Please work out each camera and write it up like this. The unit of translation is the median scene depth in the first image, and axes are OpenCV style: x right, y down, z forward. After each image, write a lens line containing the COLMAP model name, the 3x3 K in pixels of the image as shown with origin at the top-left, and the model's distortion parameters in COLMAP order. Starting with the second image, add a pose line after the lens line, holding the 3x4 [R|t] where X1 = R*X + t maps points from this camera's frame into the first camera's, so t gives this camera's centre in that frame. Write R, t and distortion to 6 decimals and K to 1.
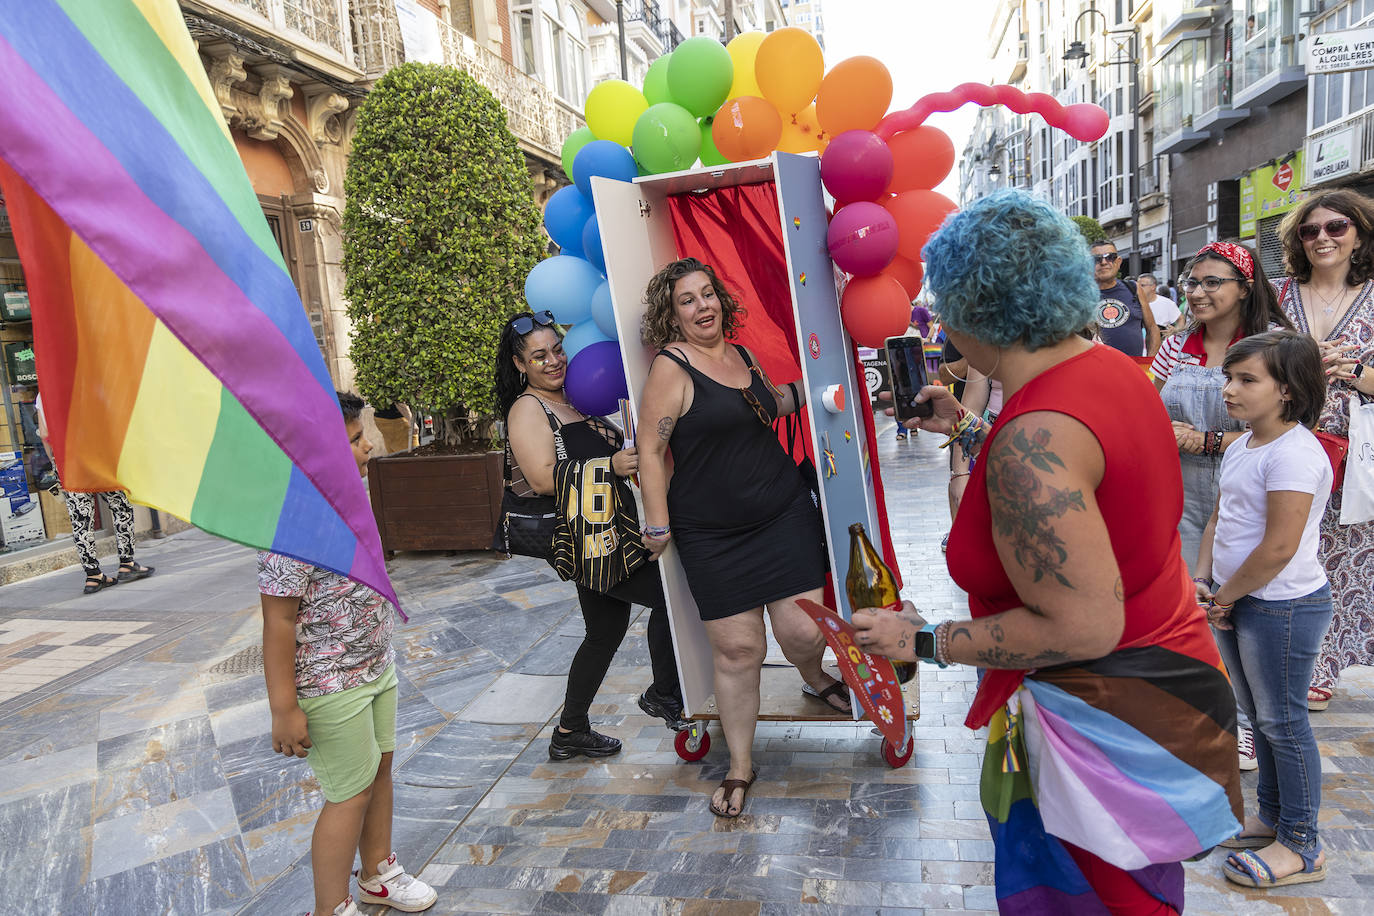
lens RADIAL K [[918.9, 0, 696.7], [0, 918.9, 454.2], [0, 0, 1]] dist [-0.001492, 0.005372]
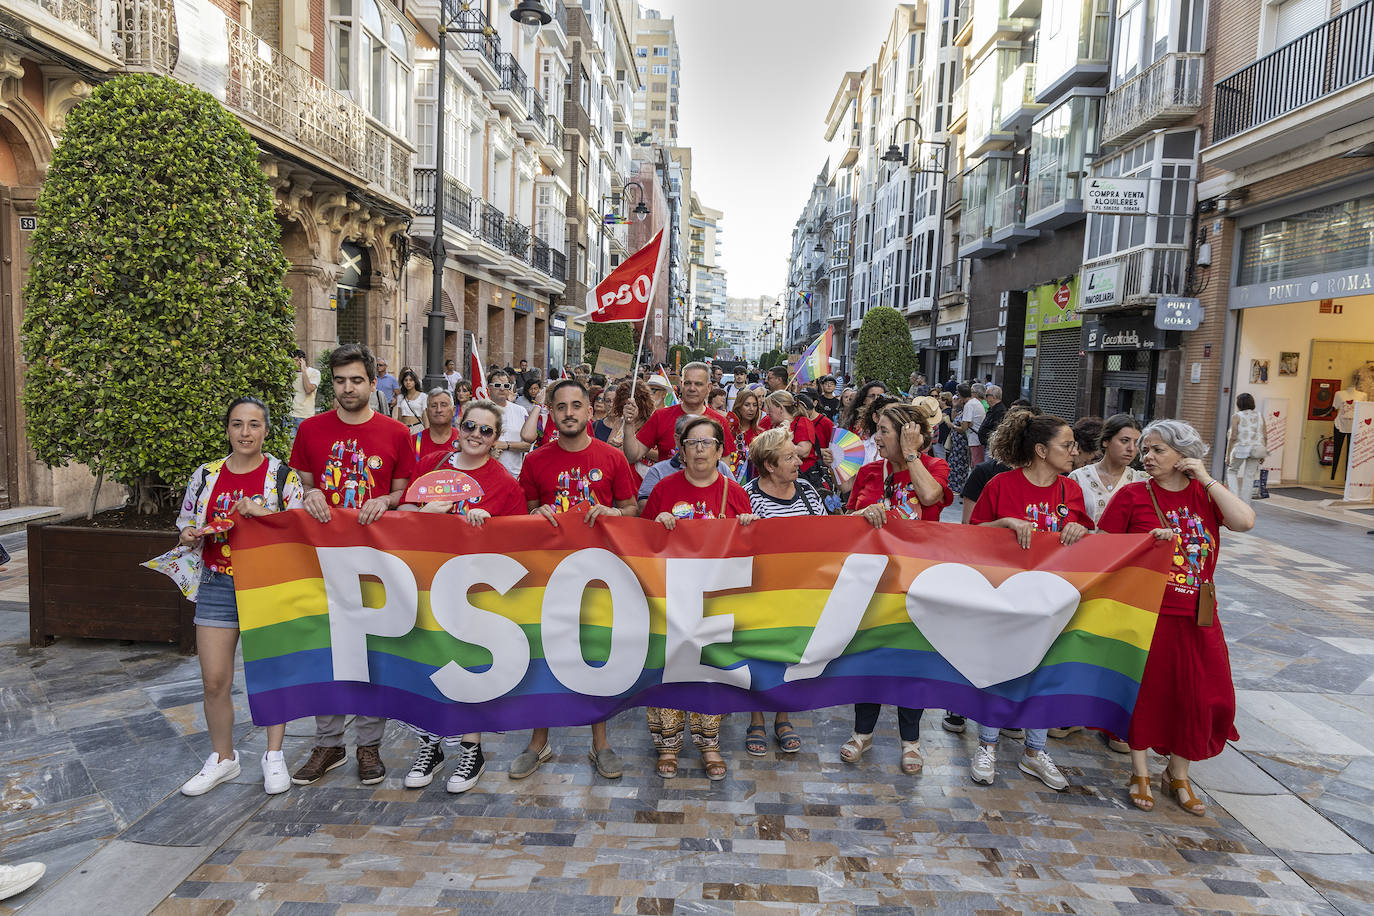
lens RADIAL K [[918.9, 0, 699.1], [0, 918.9, 454.8], [0, 0, 1]] dist [-0.001492, 0.005372]
pose [[0.976775, 0.095276, 0.191921, 0.031795], [-0.087590, 0.994992, -0.048162, -0.031567], [-0.195549, 0.030233, 0.980228, 0.023810]]
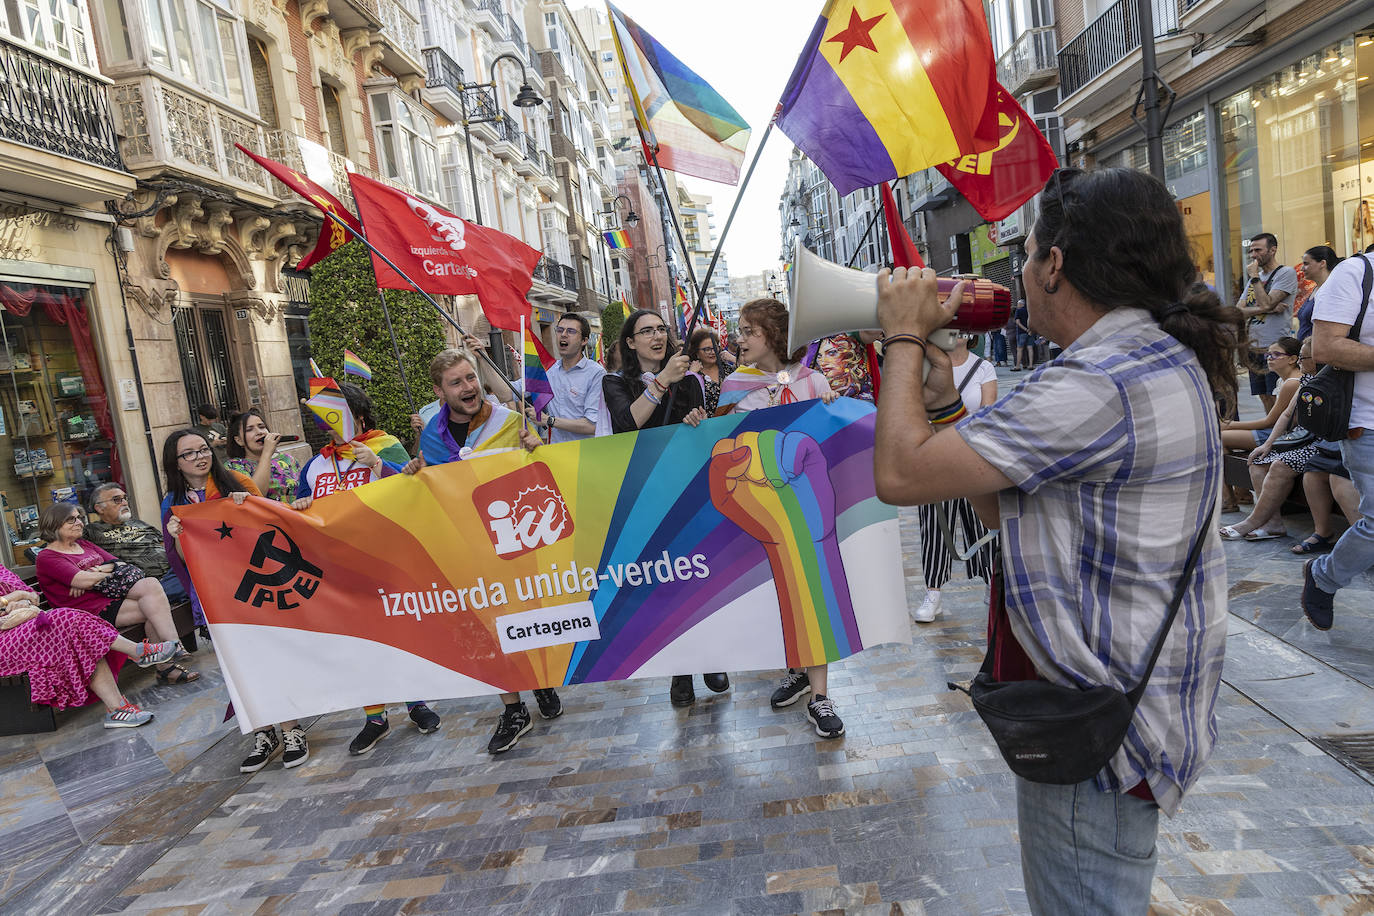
lens RADIAL K [[918.9, 0, 696.8], [0, 918.9, 457.3], [0, 0, 1]] dist [-0.001492, 0.005372]
pose [[0.985386, -0.067374, 0.156443, 0.001372], [0.073037, 0.996856, -0.030735, 0.031967], [-0.153880, 0.041712, 0.987209, -0.279552]]
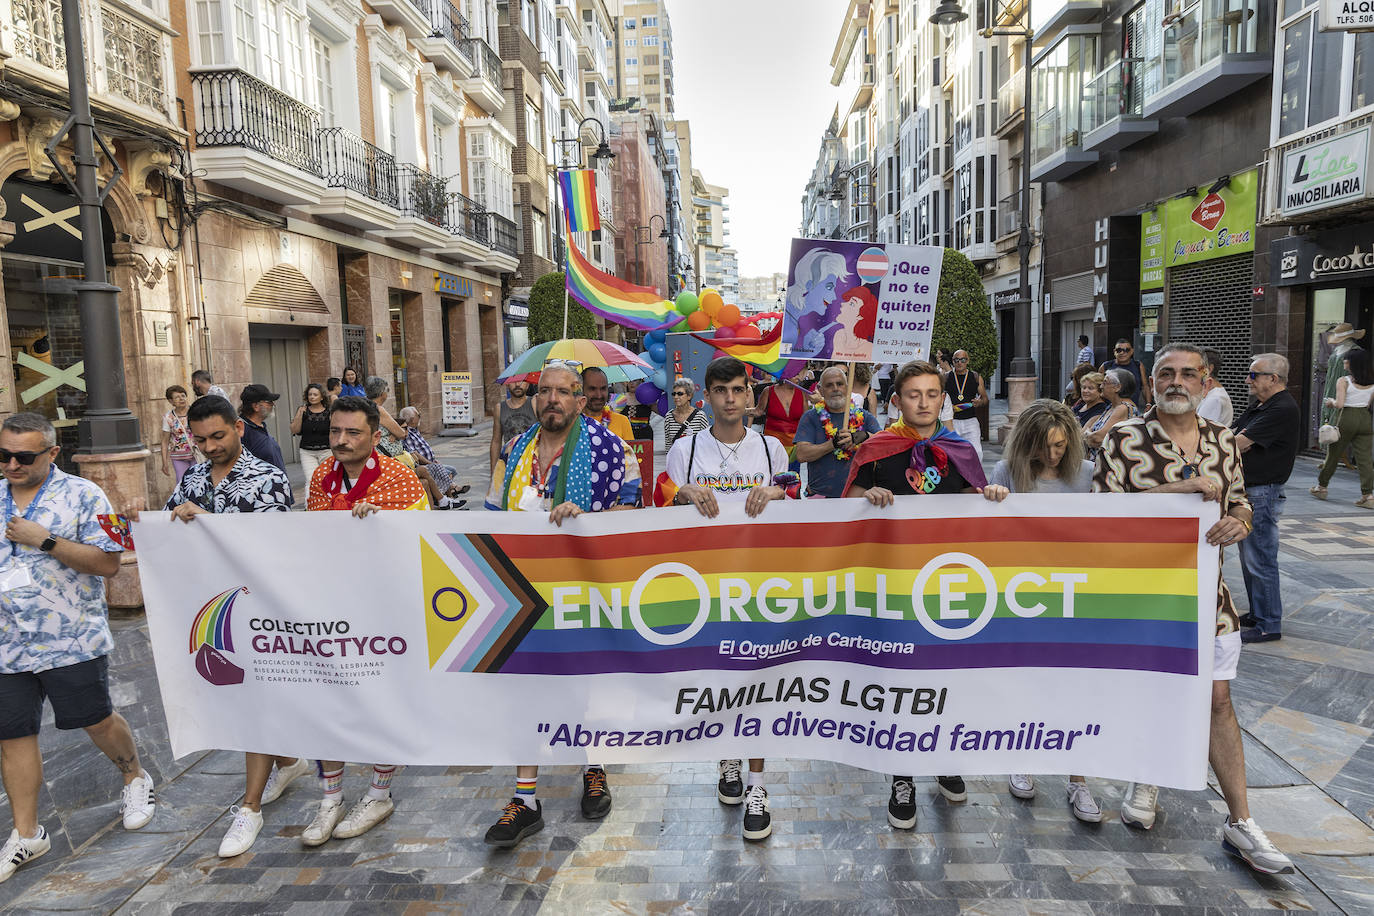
lens RADIAL K [[918.9, 0, 697.8], [0, 918.9, 450.3], [0, 0, 1]] dist [-0.001492, 0.005372]
pose [[0.985926, 0.026375, 0.165090, 0.157563], [-0.020852, 0.999166, -0.035099, -0.101997], [-0.165878, 0.031163, 0.985654, 0.472518]]
